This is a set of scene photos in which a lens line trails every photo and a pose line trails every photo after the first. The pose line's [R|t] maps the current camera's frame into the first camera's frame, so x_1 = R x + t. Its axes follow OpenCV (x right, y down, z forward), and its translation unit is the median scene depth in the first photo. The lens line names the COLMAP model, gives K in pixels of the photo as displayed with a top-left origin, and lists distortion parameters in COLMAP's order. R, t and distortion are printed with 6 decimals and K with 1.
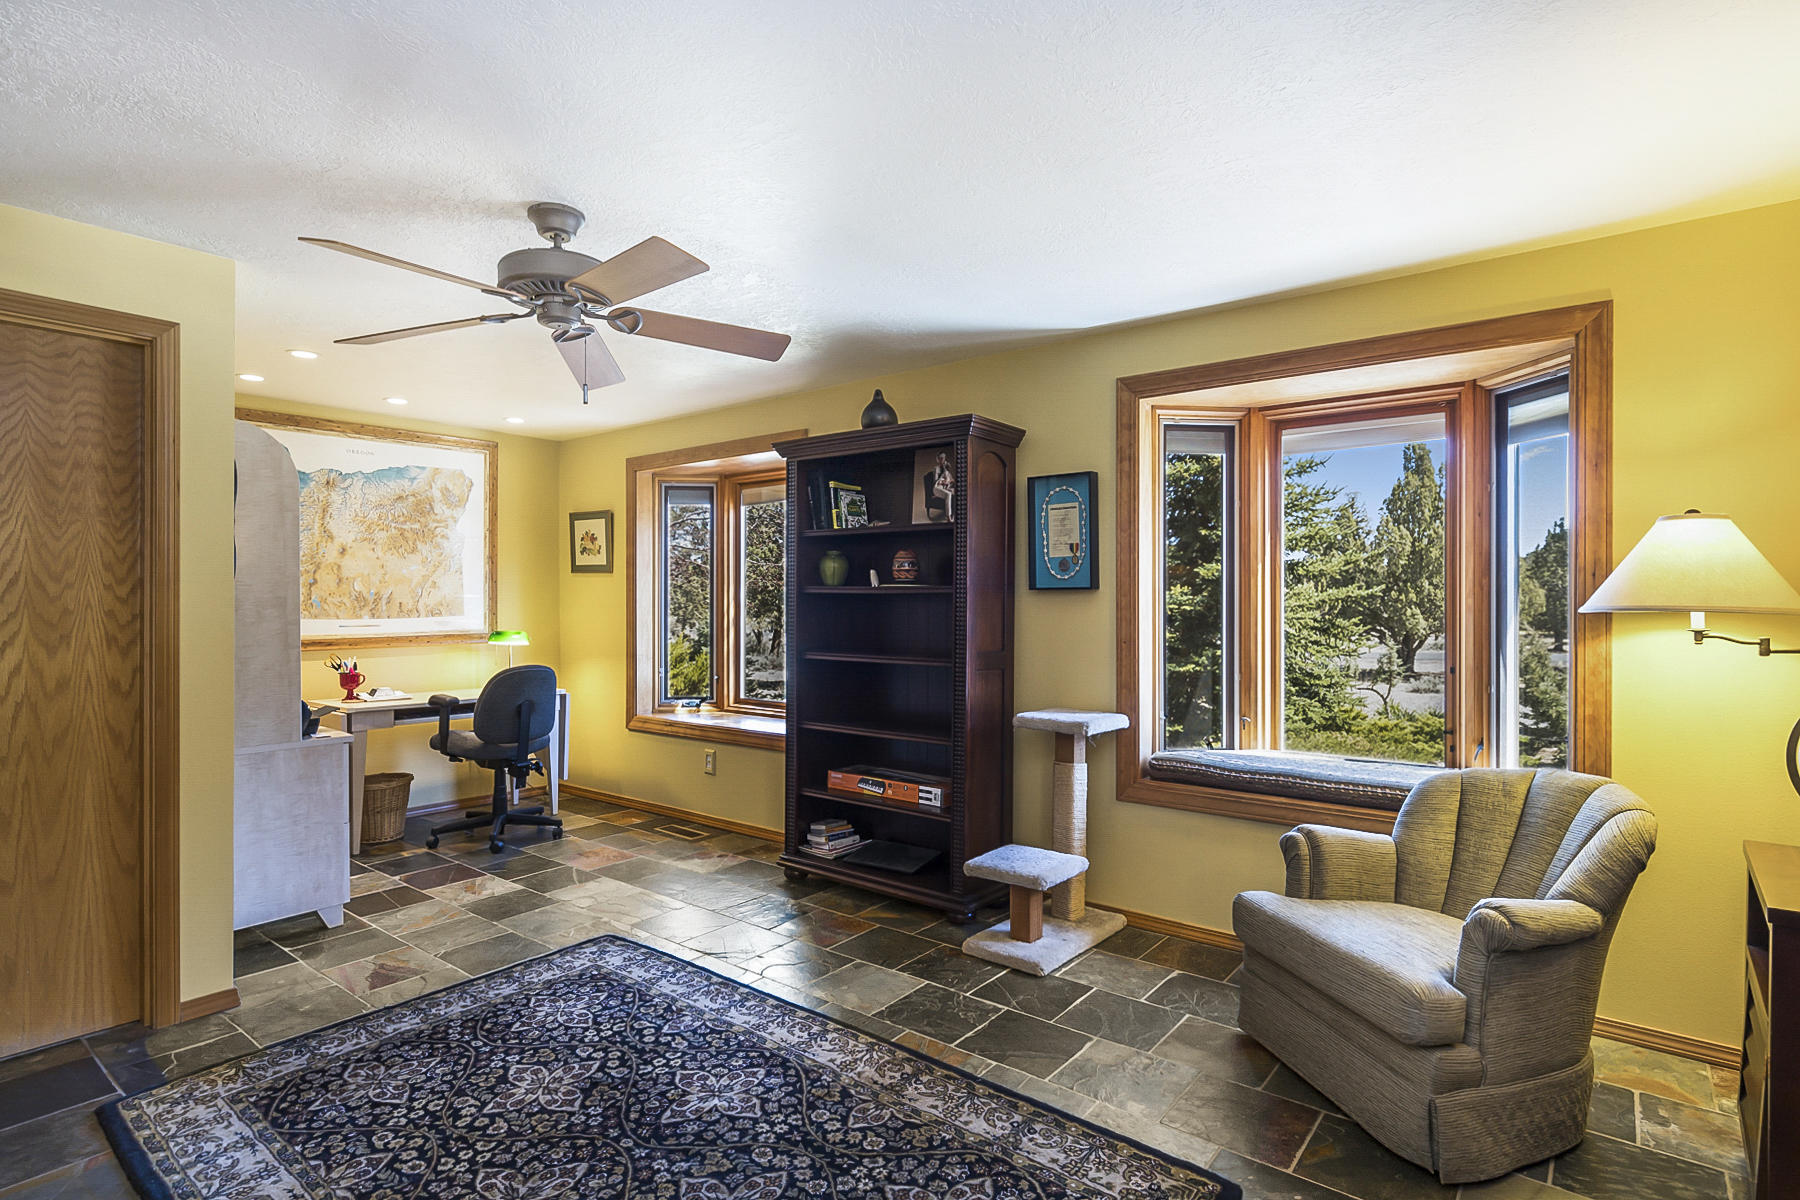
lens RADIAL K [[931.4, 0, 894.4], [0, 931.4, 574.9], [0, 0, 1]] dist [-0.001986, -0.000643]
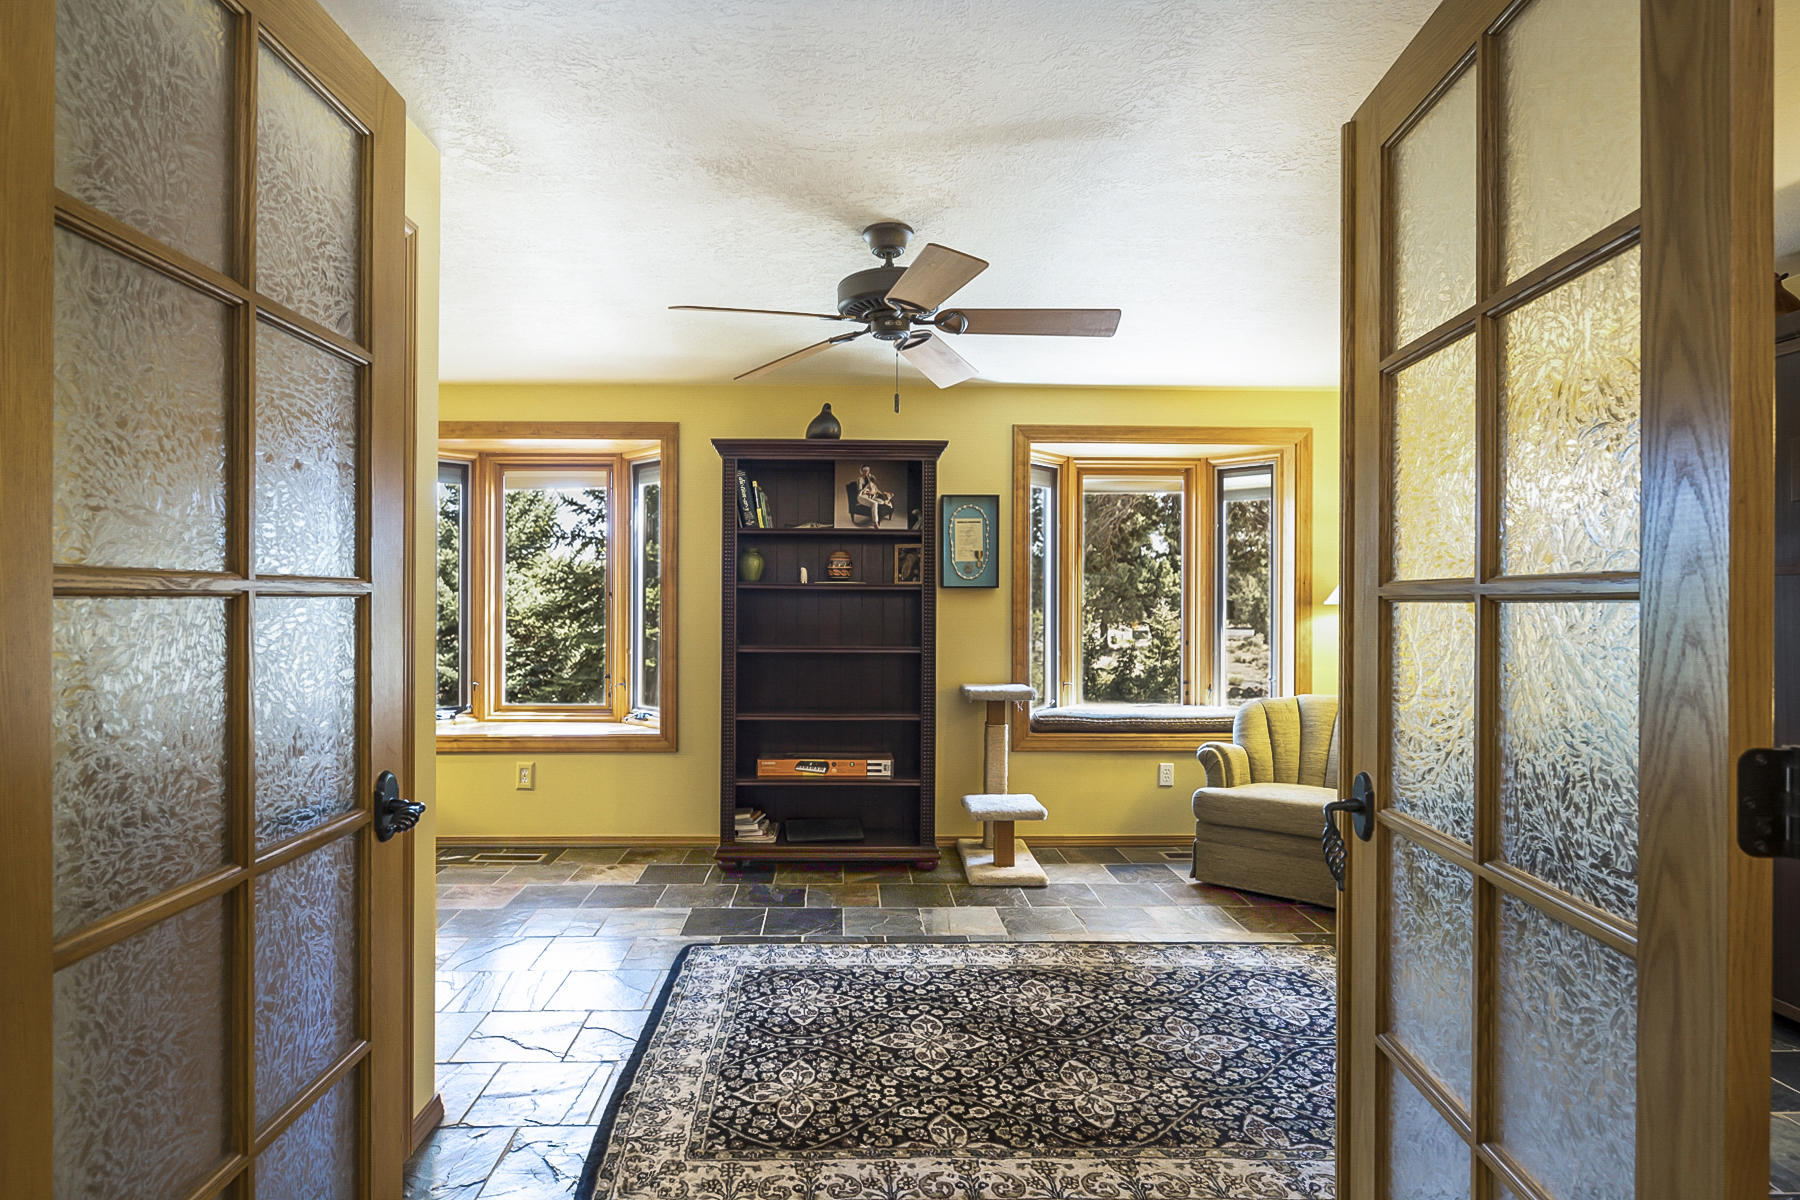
lens RADIAL K [[931.4, 0, 894.4], [0, 931.4, 574.9], [0, 0, 1]] dist [-0.001986, -0.000643]
pose [[0.758107, 0.016873, 0.651912, -0.822773], [-0.020777, 0.999783, -0.001714, 0.002776], [-0.651799, -0.012245, 0.758293, 0.147459]]
